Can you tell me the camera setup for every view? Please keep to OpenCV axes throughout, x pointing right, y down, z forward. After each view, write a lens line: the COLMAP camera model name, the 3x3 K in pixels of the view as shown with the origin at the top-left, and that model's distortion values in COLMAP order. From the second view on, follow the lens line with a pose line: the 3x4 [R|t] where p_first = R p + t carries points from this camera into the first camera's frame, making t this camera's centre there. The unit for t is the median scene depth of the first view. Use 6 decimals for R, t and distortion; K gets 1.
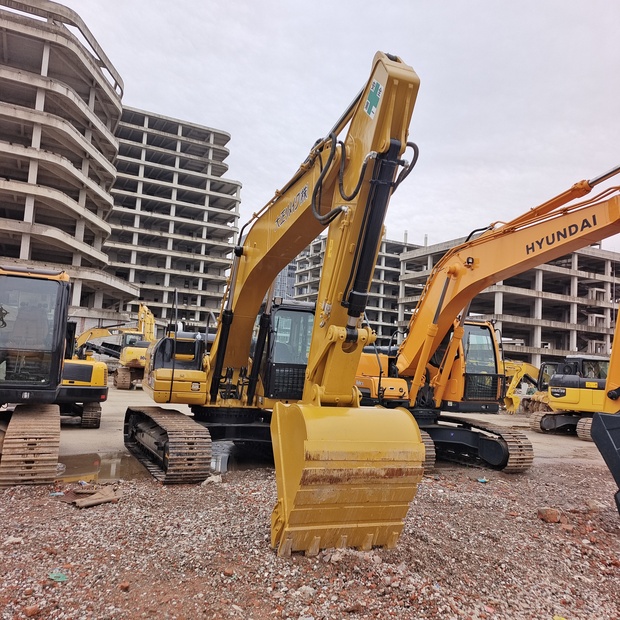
lens RADIAL K [[554.4, 0, 315.8], [0, 554.4, 311.2], [0, 0, 1]] dist [0.047880, -0.004846]
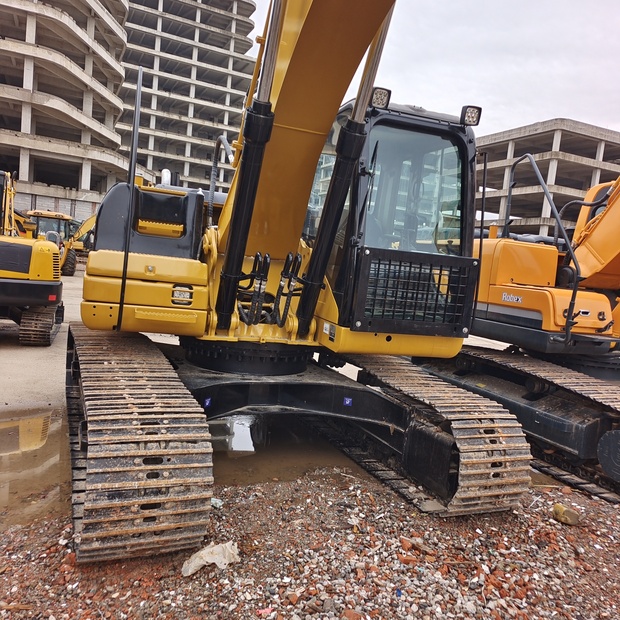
lens RADIAL K [[554.4, 0, 315.8], [0, 554.4, 311.2], [0, 0, 1]] dist [0.047880, -0.004846]
pose [[0.998475, 0.043698, -0.033739, -0.012236], [-0.037002, 0.983251, 0.178464, 0.008410], [0.040972, -0.176943, 0.983368, 0.072480]]
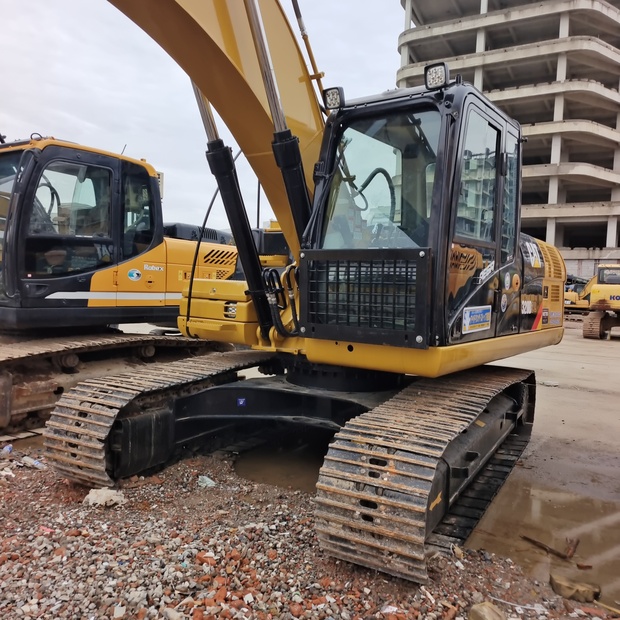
lens RADIAL K [[554.4, 0, 315.8], [0, 554.4, 311.2], [0, 0, 1]] dist [0.047880, -0.004846]
pose [[0.568601, -0.005227, -0.822597, 0.033138], [0.074921, 0.996153, 0.045457, 0.014952], [0.819195, -0.087477, 0.566805, 0.096410]]
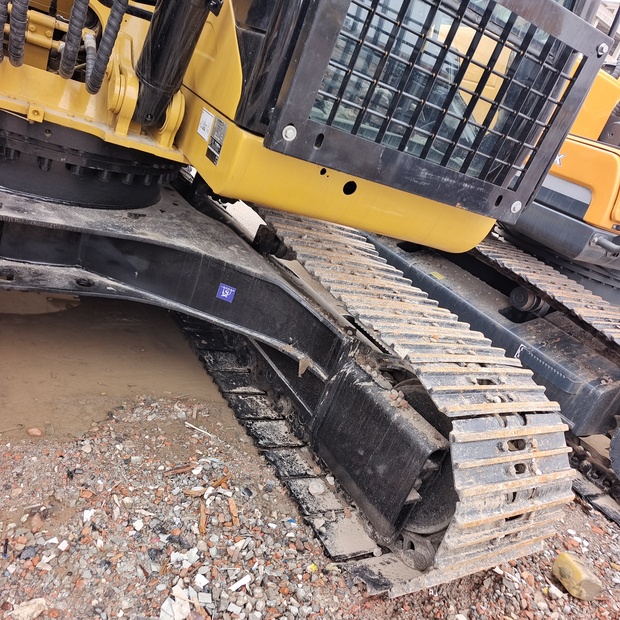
lens RADIAL K [[554.4, 0, 315.8], [0, 554.4, 311.2], [0, 0, 1]] dist [0.047880, -0.004846]
pose [[0.952501, 0.227911, 0.201985, -0.011540], [-0.296962, 0.842105, 0.450192, 0.015133], [-0.067489, -0.488791, 0.869787, 0.104688]]
